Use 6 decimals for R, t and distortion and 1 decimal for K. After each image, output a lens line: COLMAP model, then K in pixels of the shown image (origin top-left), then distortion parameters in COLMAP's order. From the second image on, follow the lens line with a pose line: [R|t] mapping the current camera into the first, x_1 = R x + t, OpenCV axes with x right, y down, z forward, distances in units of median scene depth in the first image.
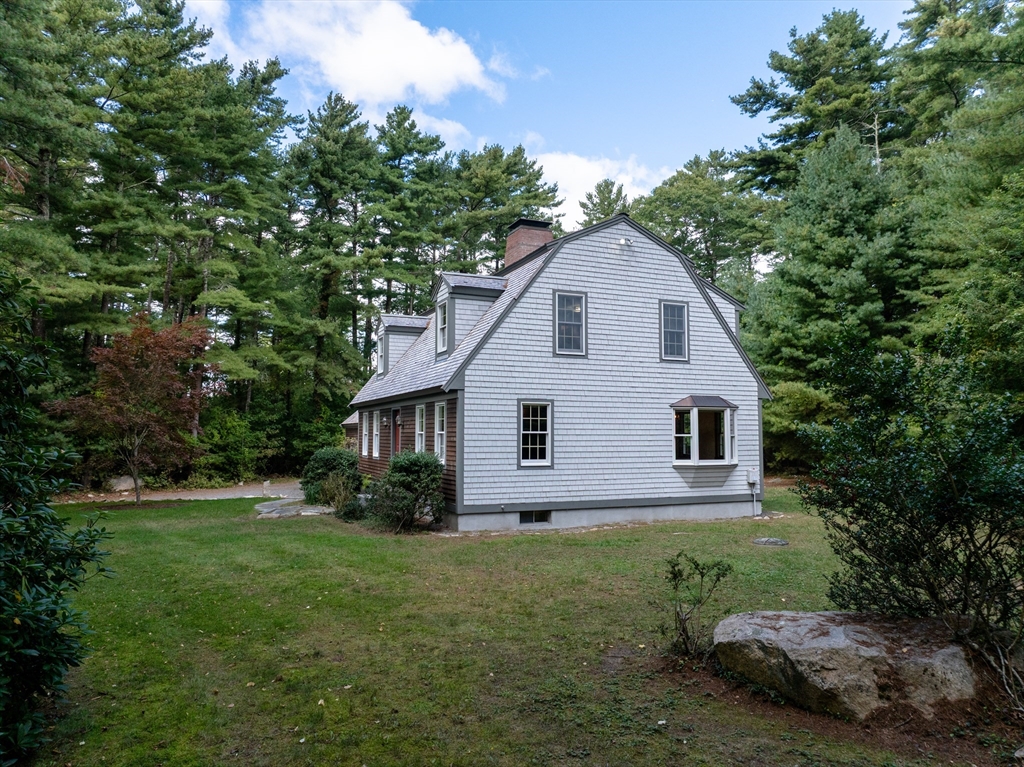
lens RADIAL K [[721.5, 0, 513.2], [0, 721.5, 381.5], [0, 0, 1]] dist [-0.006176, -0.001707]
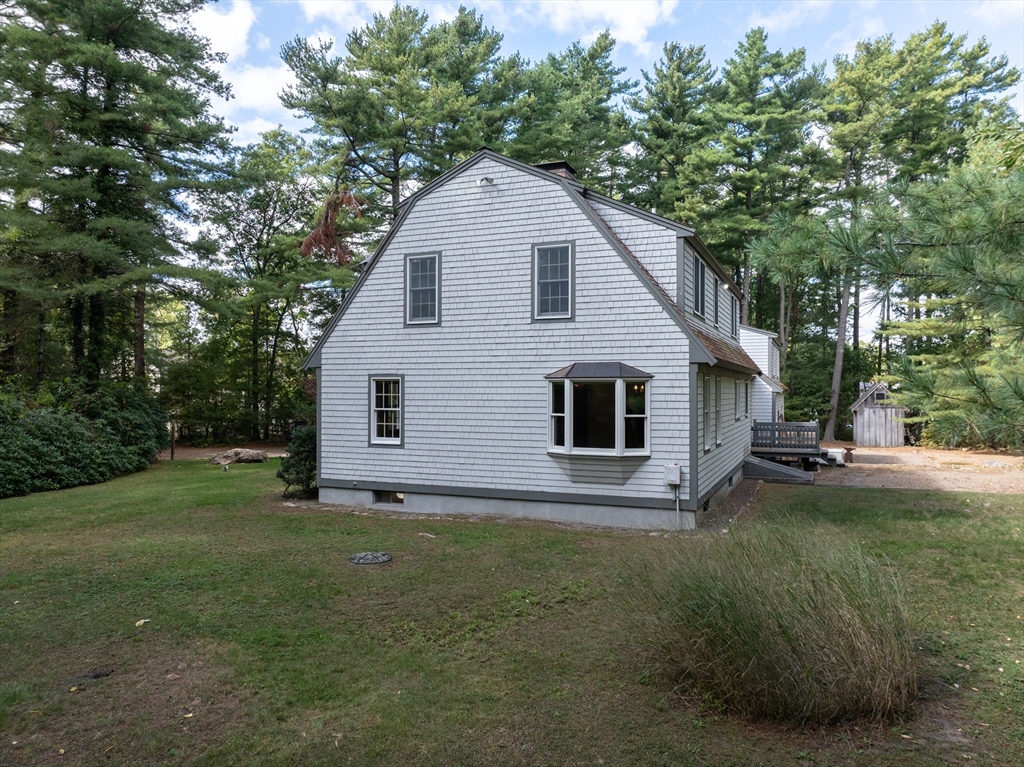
lens RADIAL K [[721.5, 0, 513.9], [0, 721.5, 386.8], [0, 0, 1]] dist [-0.006176, -0.001707]
pose [[0.687836, -0.006430, -0.725838, 0.808191], [0.052296, 0.997801, 0.040719, 0.010696], [0.723980, -0.065967, 0.686660, 0.452059]]
